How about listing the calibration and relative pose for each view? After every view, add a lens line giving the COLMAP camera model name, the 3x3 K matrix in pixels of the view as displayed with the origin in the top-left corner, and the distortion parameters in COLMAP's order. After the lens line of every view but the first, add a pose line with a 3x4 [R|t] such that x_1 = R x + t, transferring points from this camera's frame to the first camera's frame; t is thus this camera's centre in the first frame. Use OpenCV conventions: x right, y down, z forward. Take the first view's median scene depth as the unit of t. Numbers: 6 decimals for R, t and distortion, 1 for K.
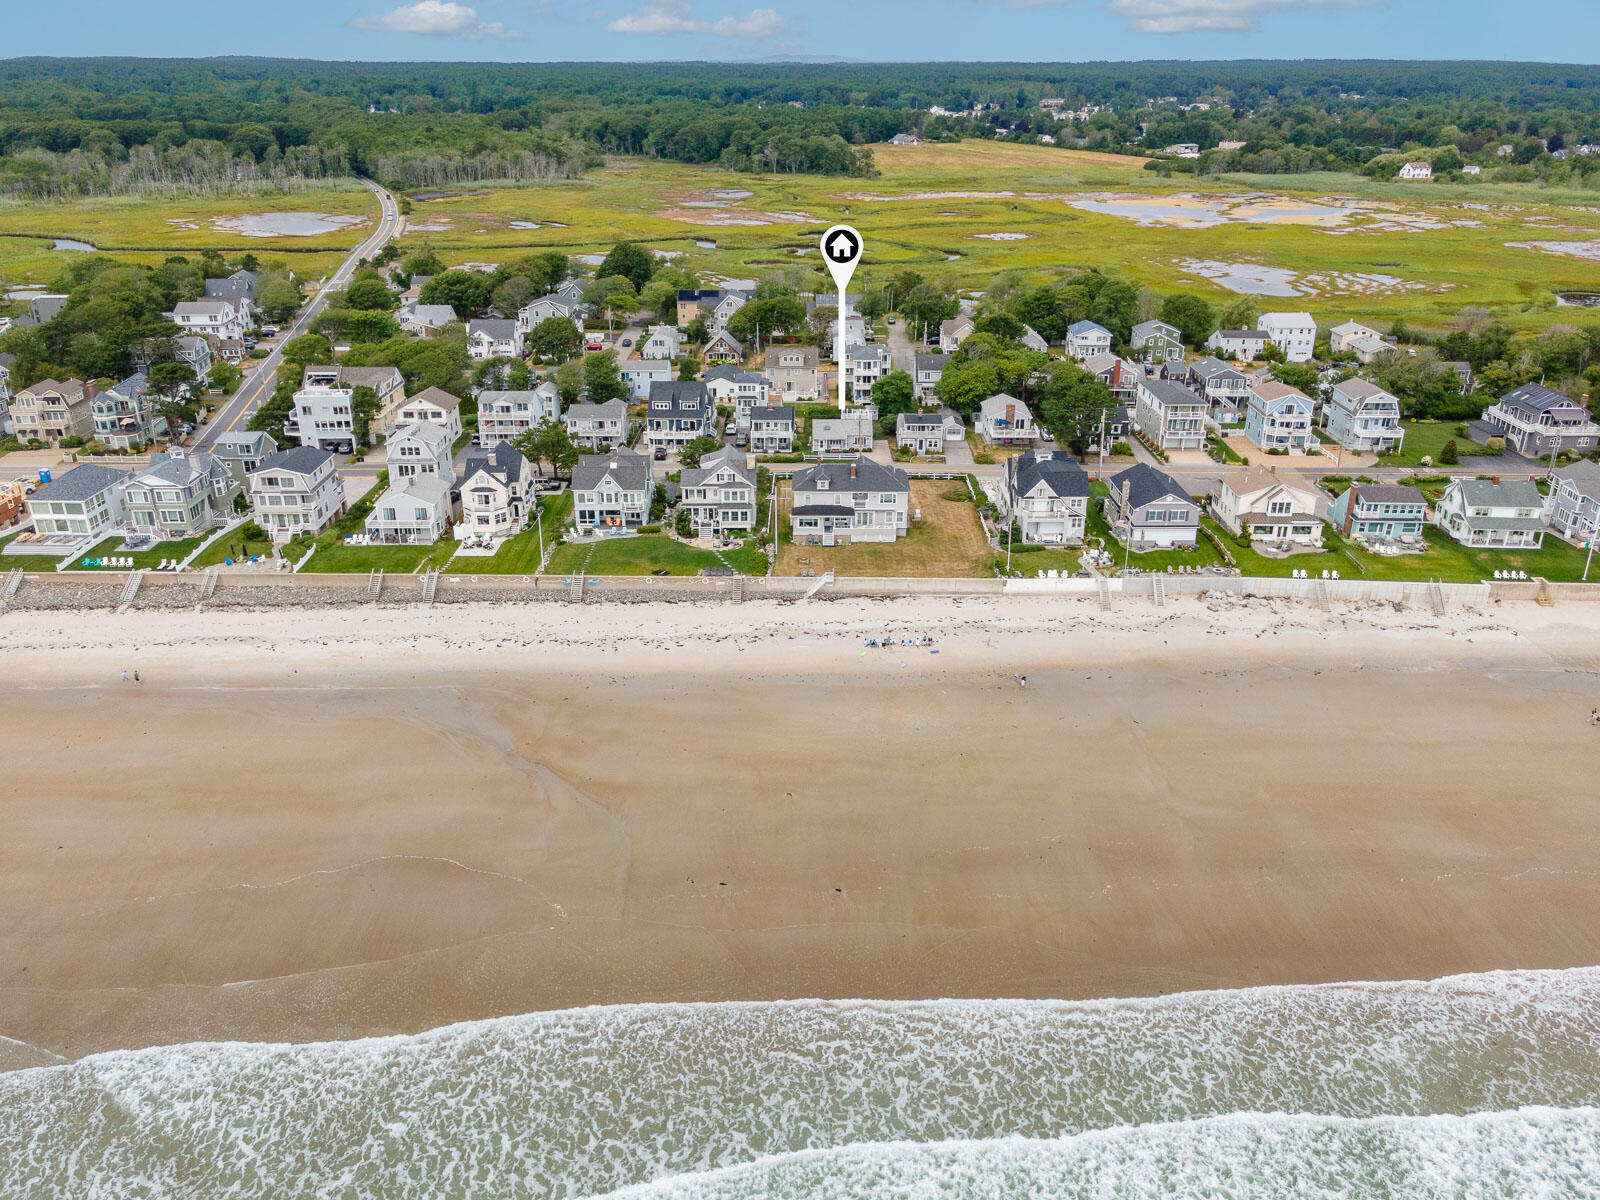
lens RADIAL K [[1201.3, 0, 797.9], [0, 1201.3, 581.1], [0, 0, 1]] dist [-0.018583, 0.052697]
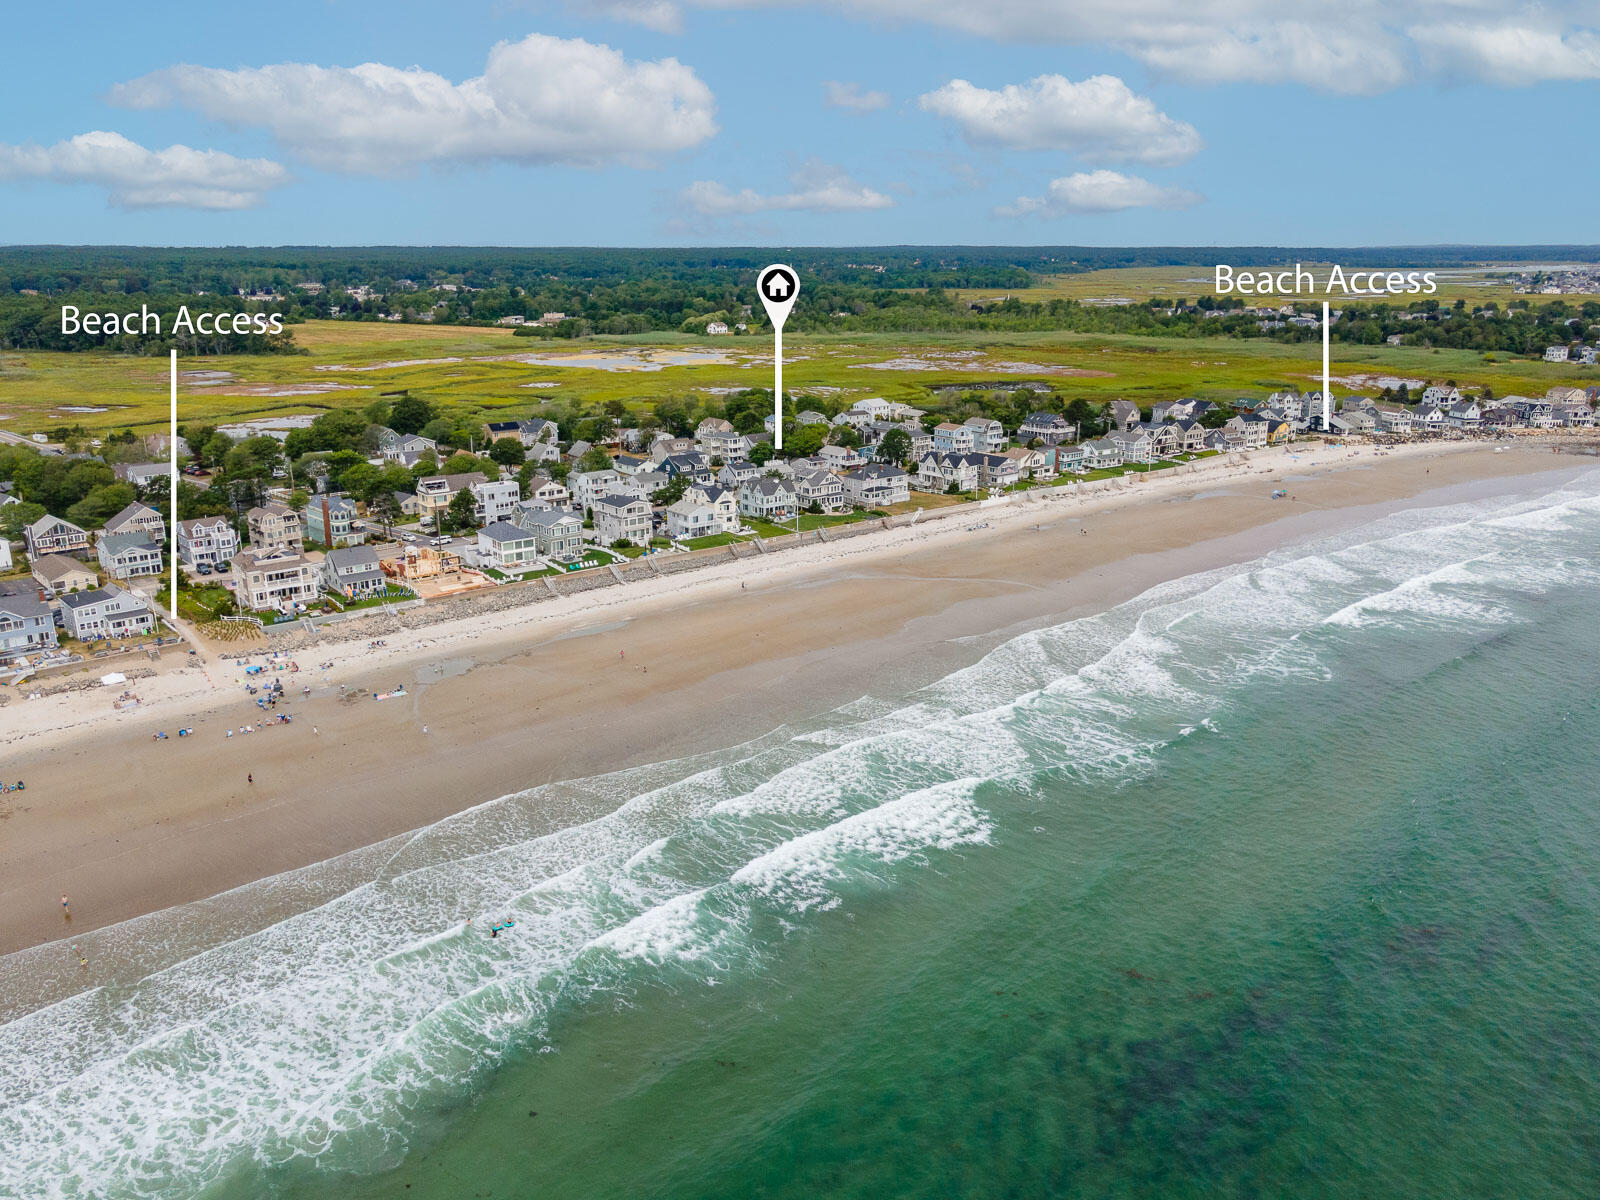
lens RADIAL K [[1201.3, 0, 797.9], [0, 1201.3, 581.1], [0, 0, 1]] dist [-0.018583, 0.052697]
pose [[0.781644, -0.167003, 0.600951, -0.982592], [0.247077, 0.967573, -0.052482, 0.118948], [-0.572700, 0.189504, 0.797561, -0.327767]]
